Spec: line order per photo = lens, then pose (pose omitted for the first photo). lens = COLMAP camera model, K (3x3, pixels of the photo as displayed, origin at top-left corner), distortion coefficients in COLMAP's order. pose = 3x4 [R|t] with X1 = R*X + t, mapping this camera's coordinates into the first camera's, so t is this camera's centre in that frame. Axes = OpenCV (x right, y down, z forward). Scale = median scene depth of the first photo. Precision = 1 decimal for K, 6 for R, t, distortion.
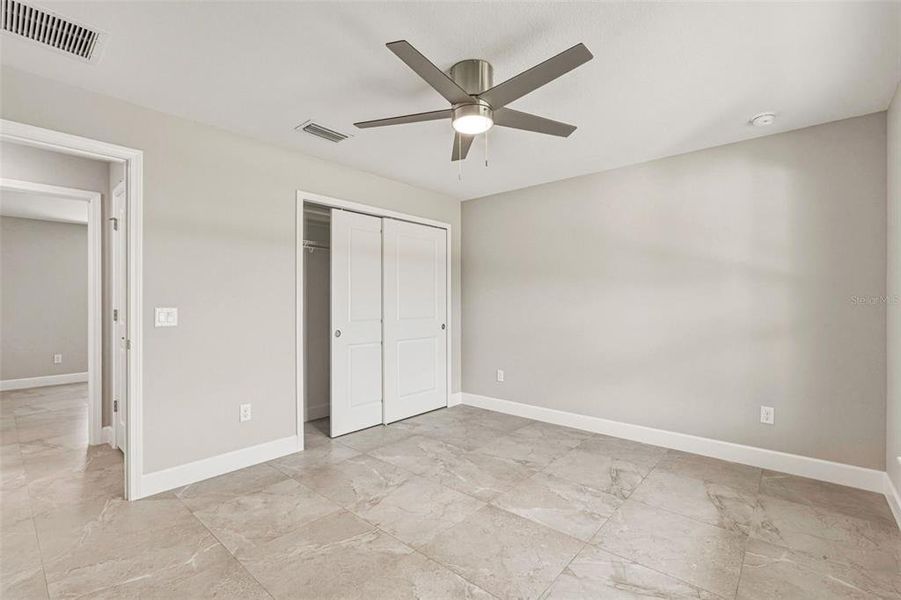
lens RADIAL K [[412.0, 0, 448.9], [0, 412.0, 295.9], [0, 0, 1]] dist [-0.004062, -0.000205]
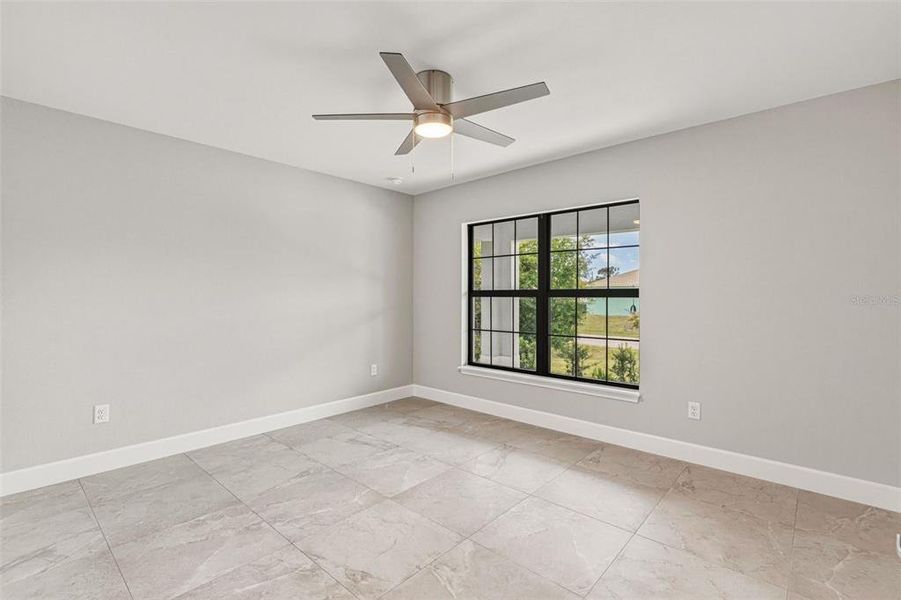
lens RADIAL K [[412.0, 0, 448.9], [0, 412.0, 295.9], [0, 0, 1]] dist [-0.004062, -0.000205]
pose [[0.015599, -0.003864, 0.999871, -0.755333], [-0.010606, 0.999936, 0.004030, 0.005246], [-0.999822, -0.010667, 0.015557, 0.706551]]
